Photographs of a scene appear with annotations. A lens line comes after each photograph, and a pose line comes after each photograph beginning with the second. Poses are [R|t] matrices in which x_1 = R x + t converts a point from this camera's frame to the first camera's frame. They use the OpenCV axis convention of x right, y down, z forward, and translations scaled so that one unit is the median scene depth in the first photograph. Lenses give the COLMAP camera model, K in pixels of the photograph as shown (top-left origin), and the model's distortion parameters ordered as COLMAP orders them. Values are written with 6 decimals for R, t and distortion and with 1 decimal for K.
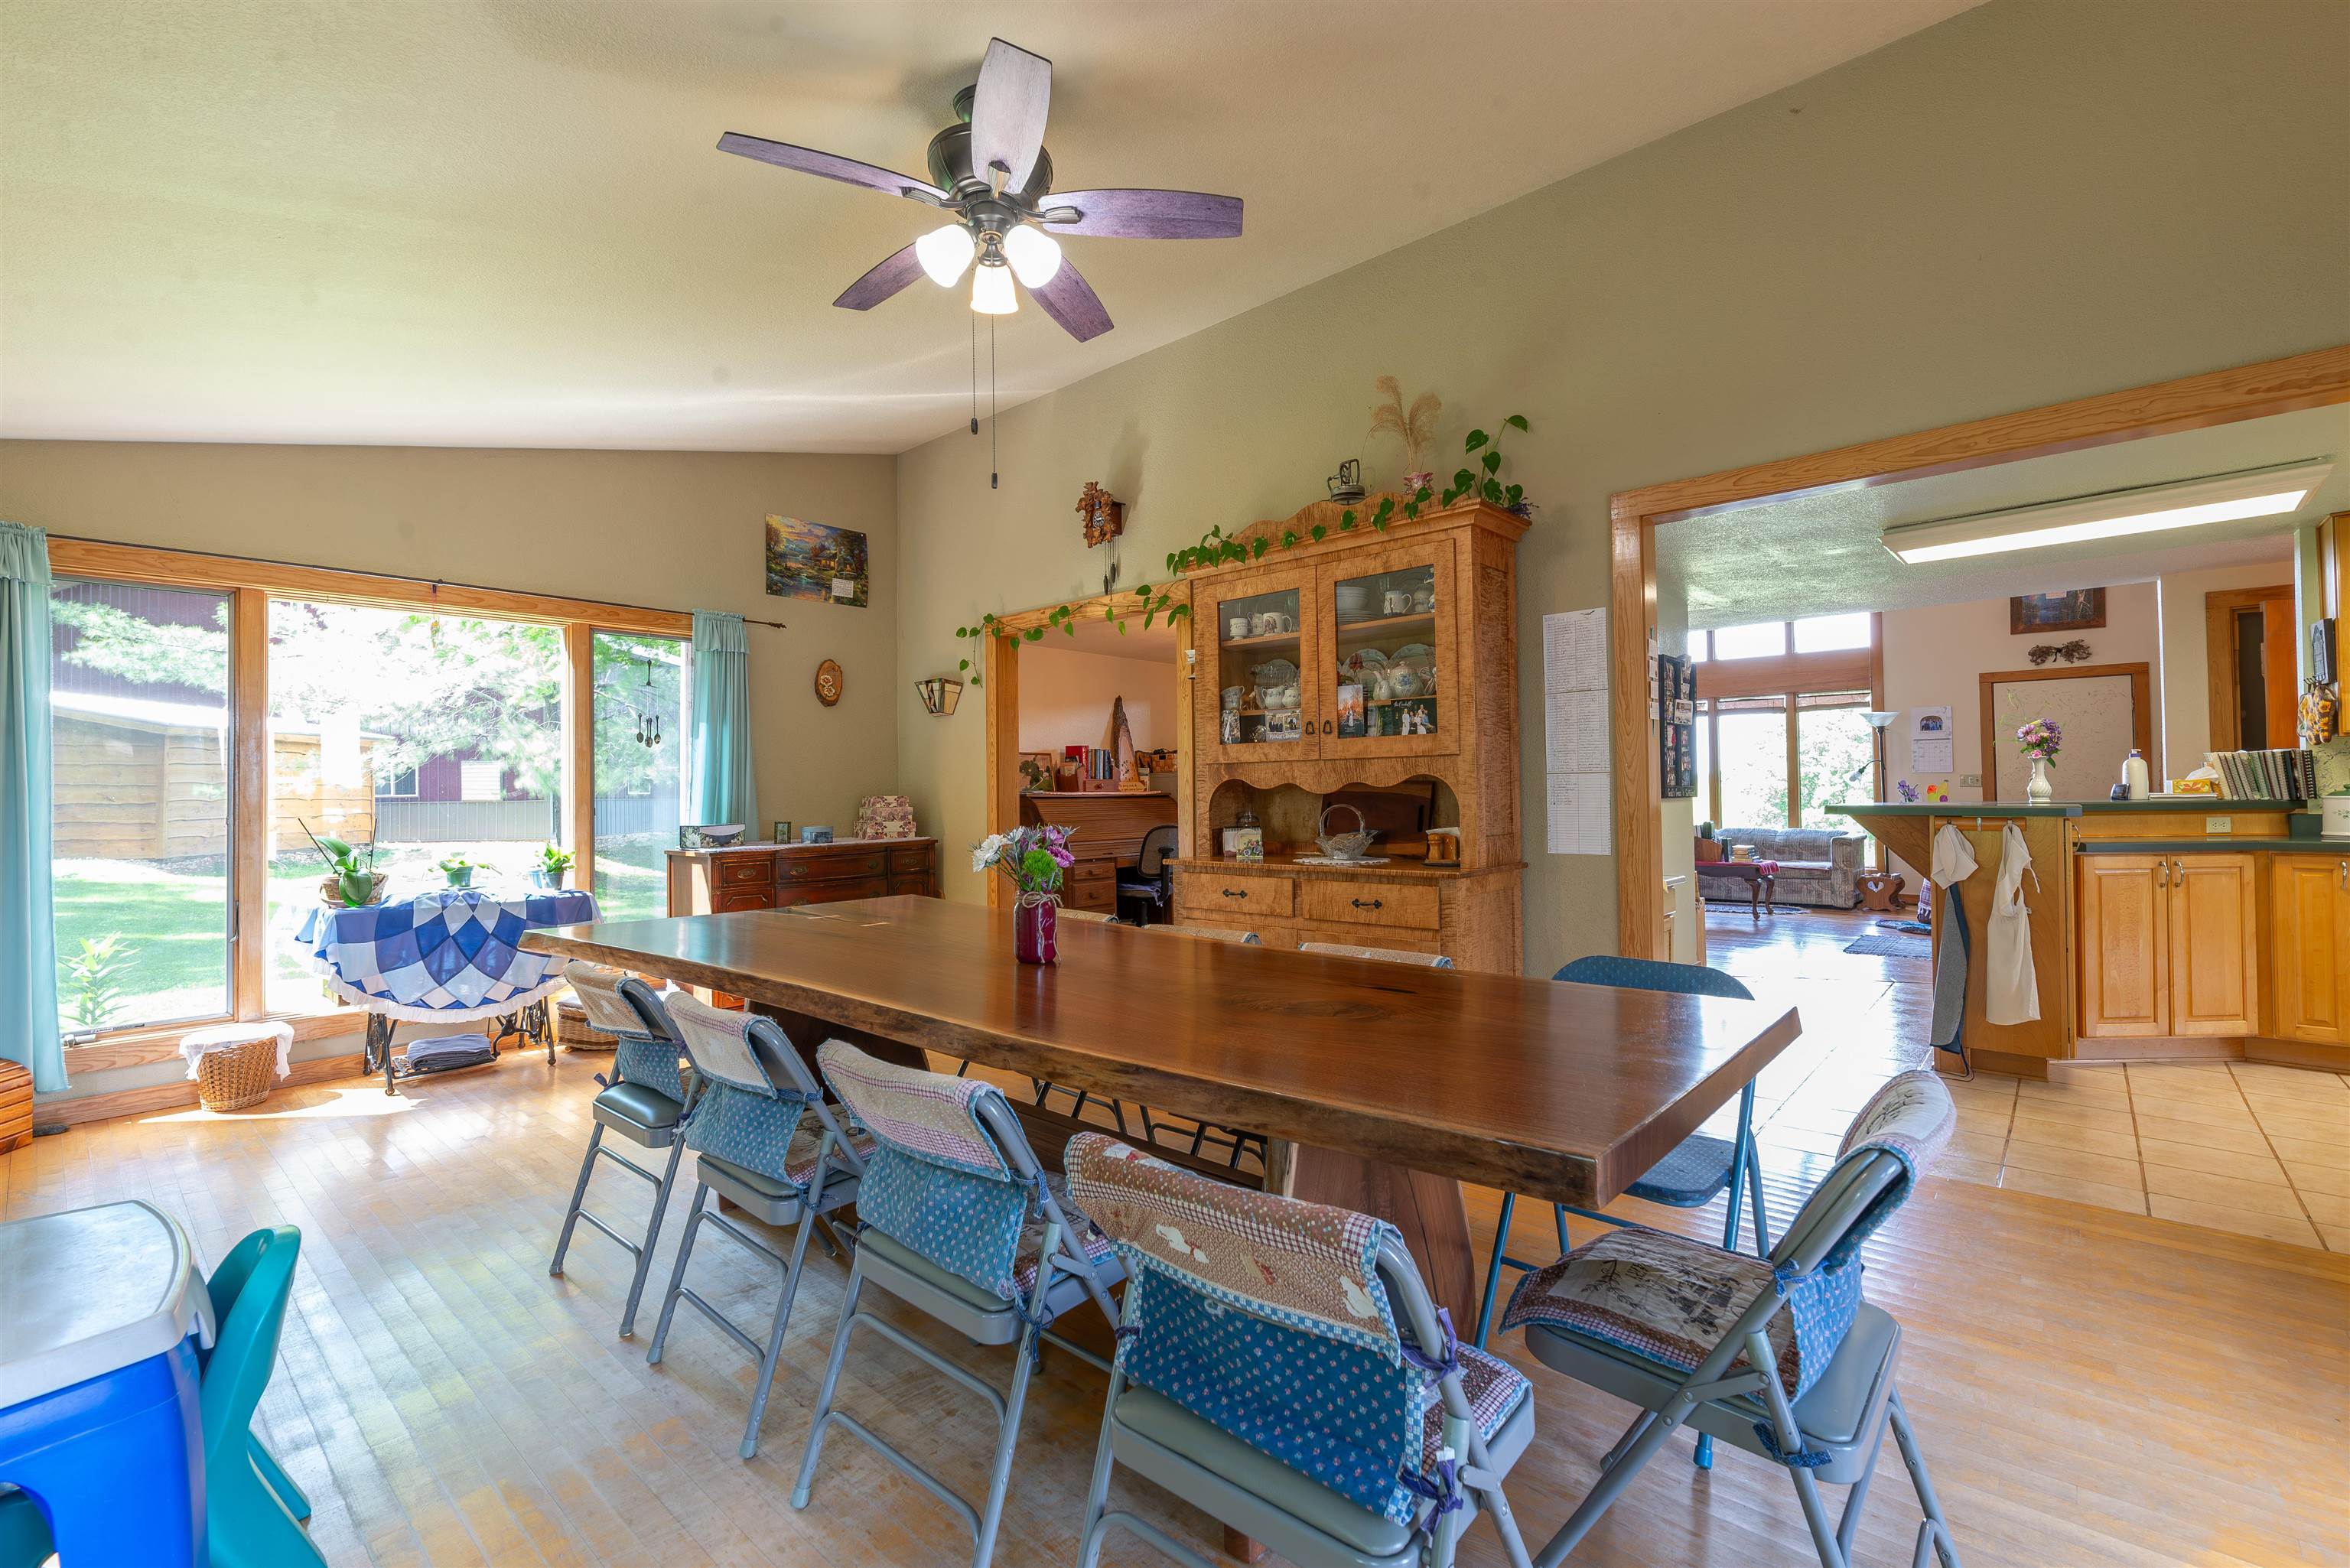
lens RADIAL K [[1020.4, 0, 1166.0], [0, 1020.4, 779.3], [0, 0, 1]] dist [0.000580, -0.000248]
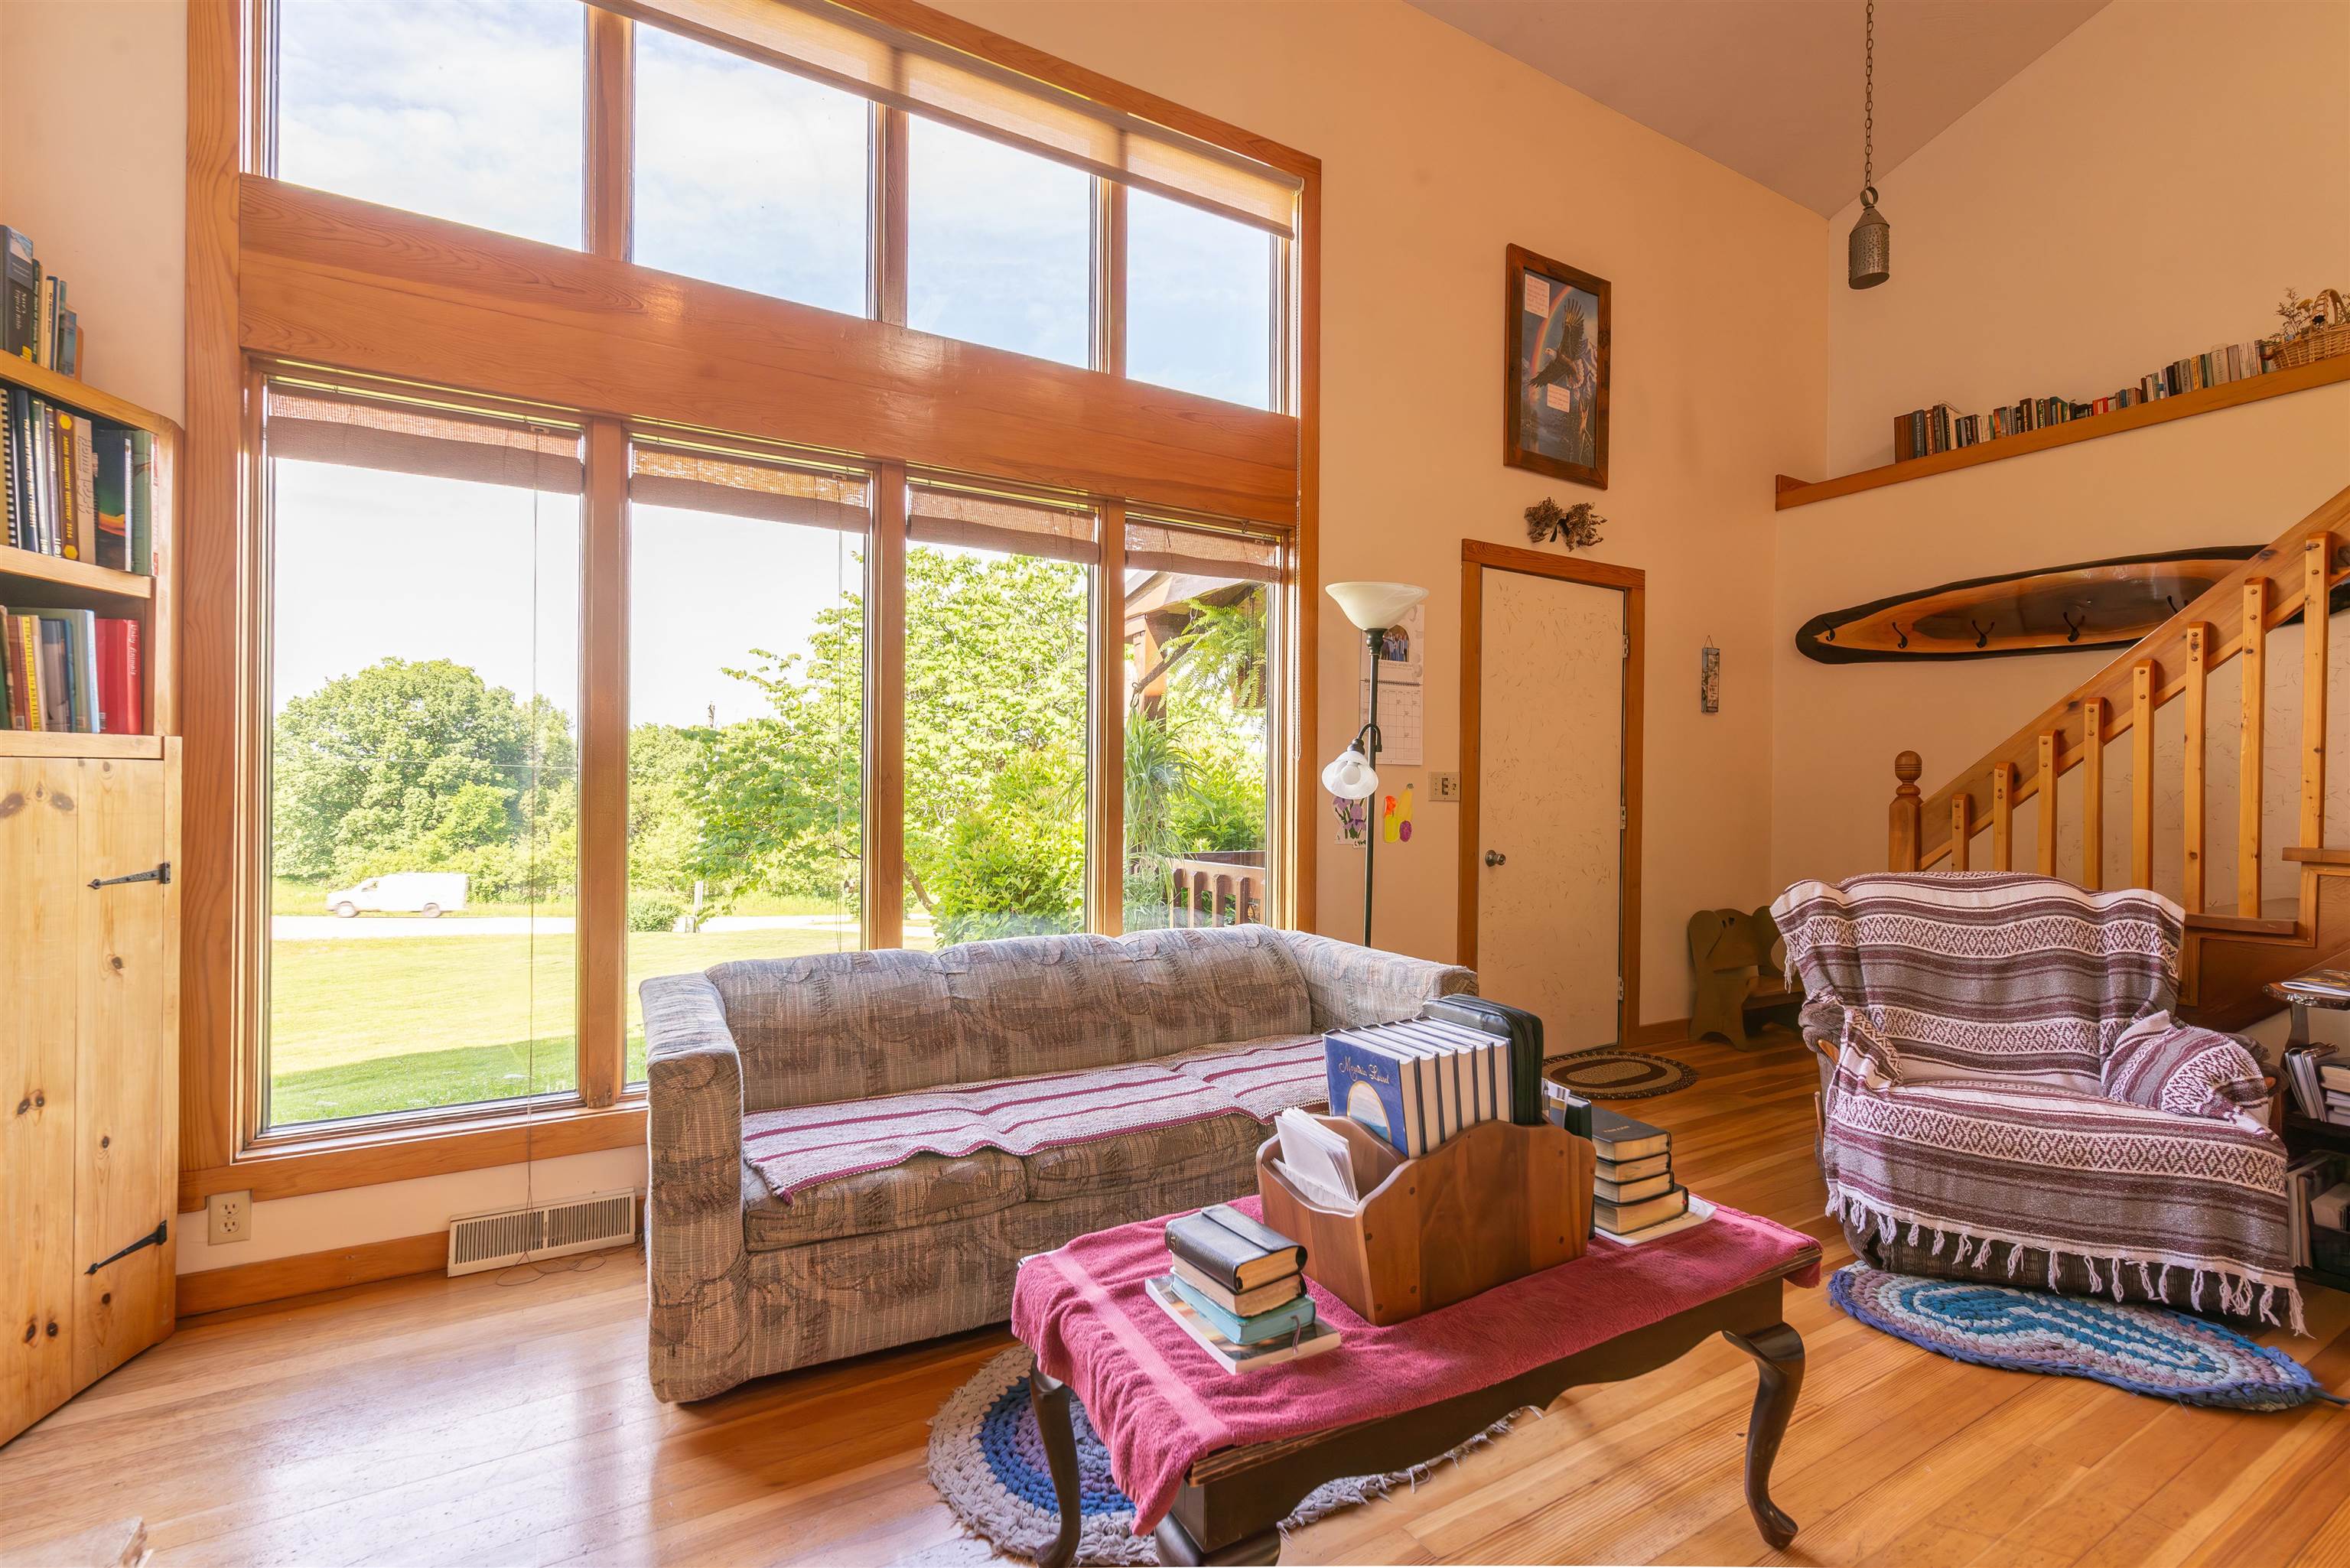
lens RADIAL K [[1020.4, 0, 1176.5], [0, 1020.4, 784.4], [0, 0, 1]] dist [0.000580, -0.000248]
pose [[0.309170, 0.016882, 0.950857, 0.842080], [-0.023963, 0.999663, -0.009957, 0.018384], [-0.950705, -0.019707, 0.309470, 2.366579]]
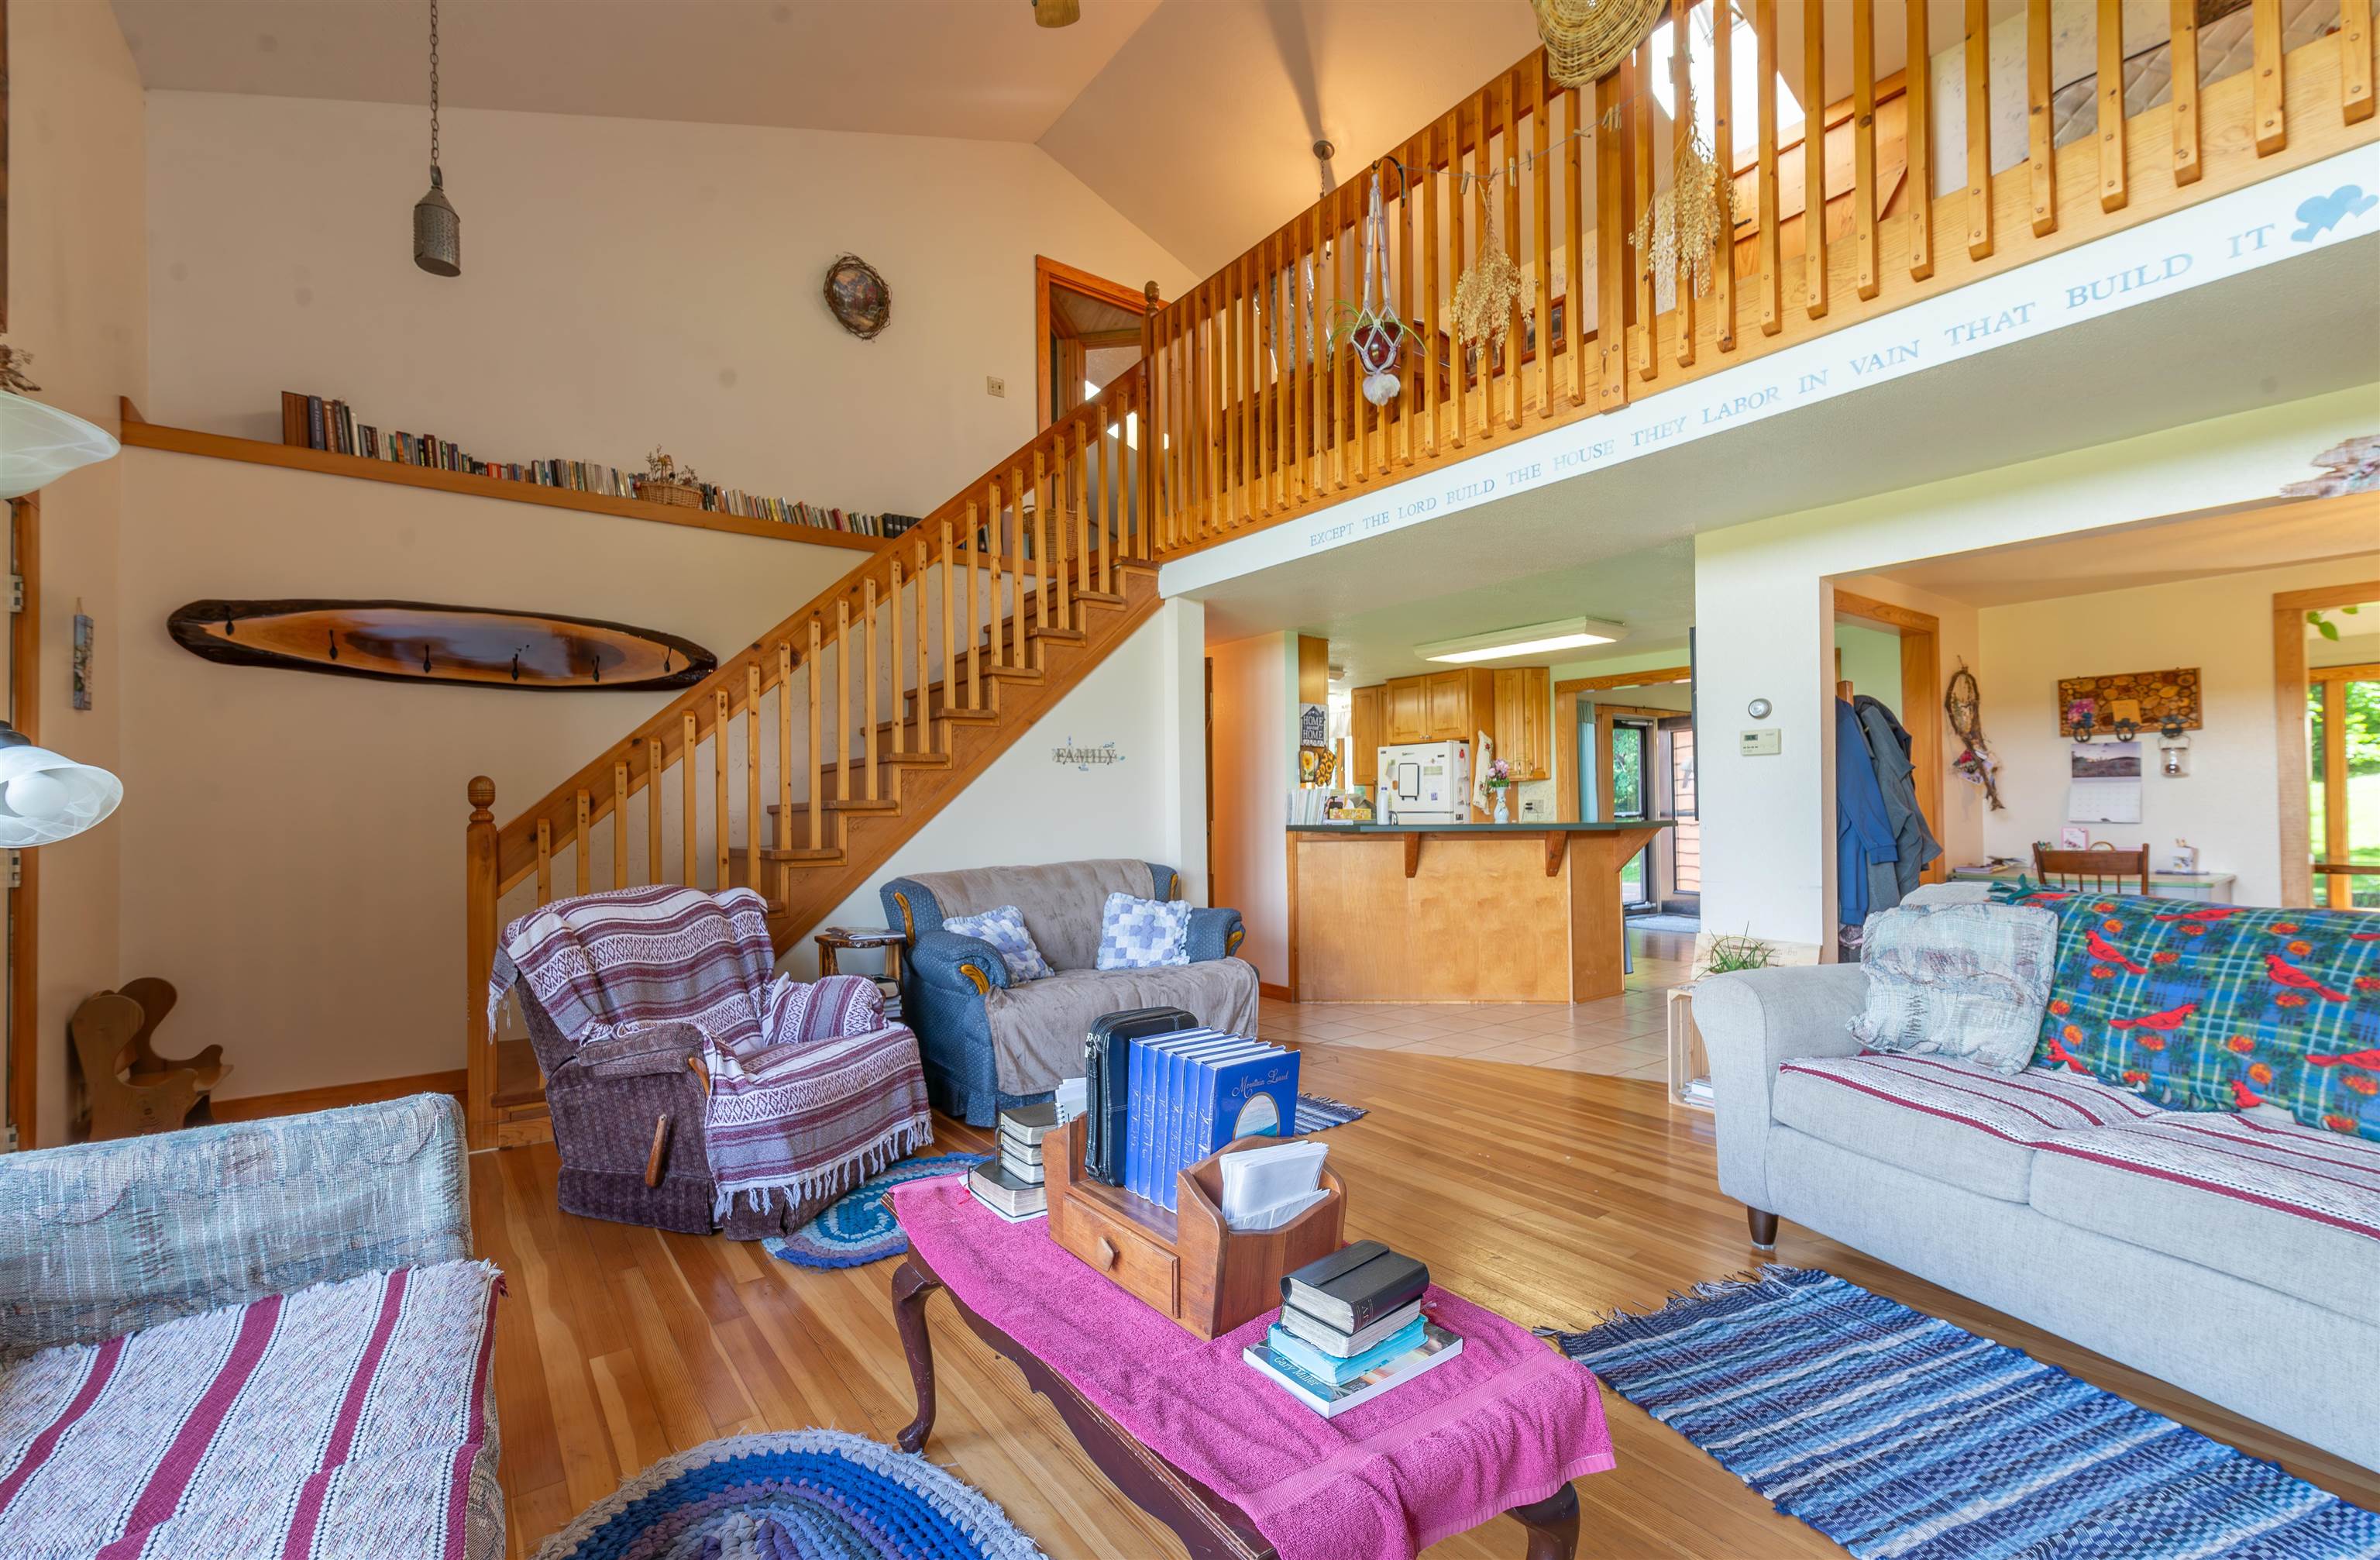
lens RADIAL K [[1008.3, 0, 1184.5], [0, 1008.3, 790.4], [0, 0, 1]] dist [0.002927, 0.000215]
pose [[-0.979464, 0.029033, 0.199518, 1.159540], [0.022377, 0.999118, -0.035535, 0.021139], [-0.200373, -0.030341, -0.979250, 2.791321]]
